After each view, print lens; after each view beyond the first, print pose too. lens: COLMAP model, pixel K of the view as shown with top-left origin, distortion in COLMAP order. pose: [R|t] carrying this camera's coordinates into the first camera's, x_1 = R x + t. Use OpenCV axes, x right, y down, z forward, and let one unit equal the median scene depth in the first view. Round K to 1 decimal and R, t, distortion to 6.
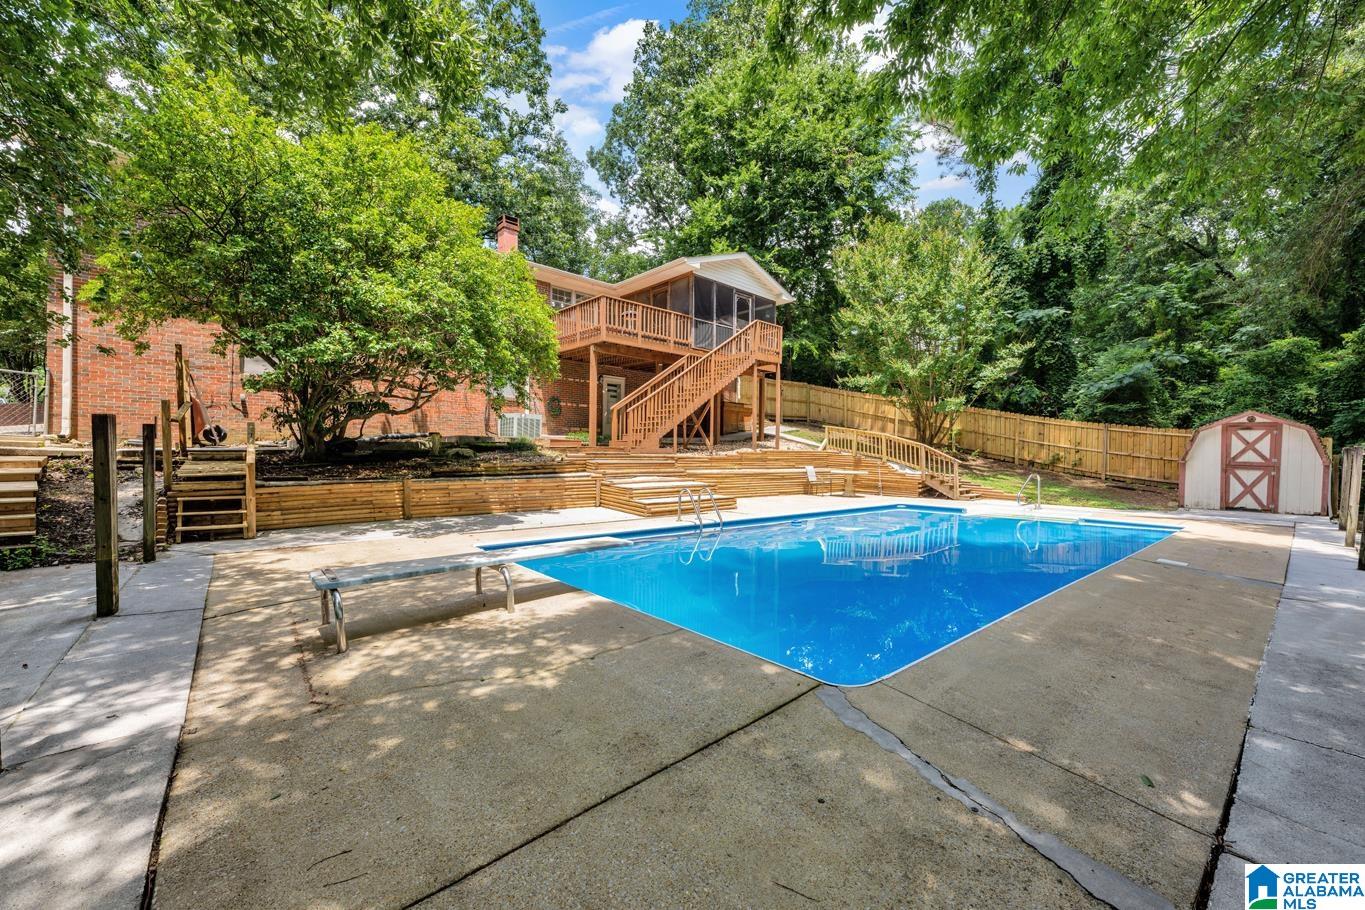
lens RADIAL K [[522.5, 0, 682.5], [0, 522.5, 455.0], [0, 0, 1]] dist [0.000202, -0.000060]
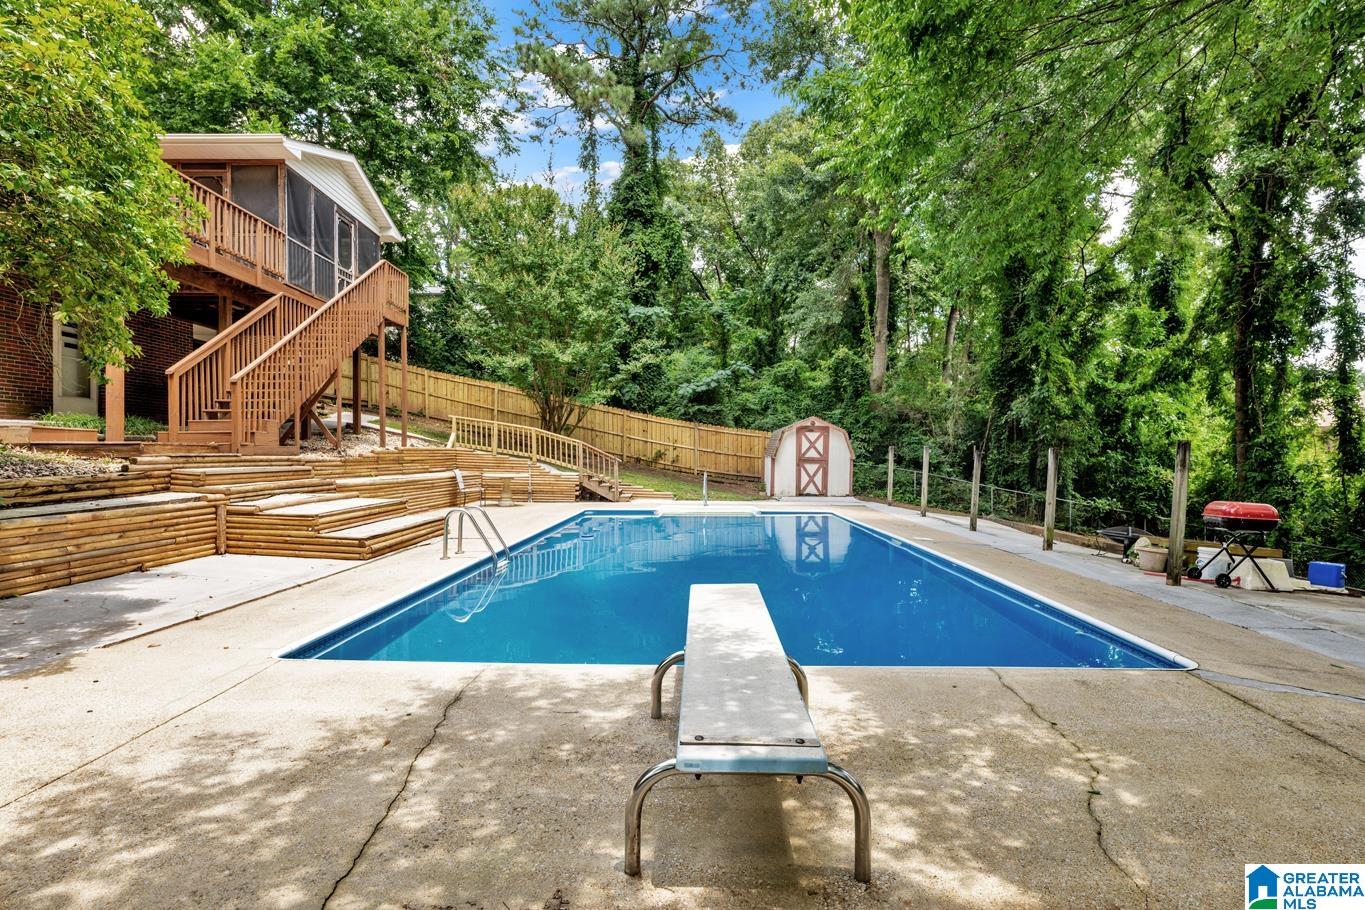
lens RADIAL K [[647.0, 0, 682.5], [0, 647.0, 455.0], [0, 0, 1]] dist [0.001043, 0.001107]
pose [[0.685615, -0.009092, 0.727907, -0.267881], [0.005313, 0.999958, 0.007486, -0.005498], [-0.727945, -0.001265, 0.685635, 0.155974]]
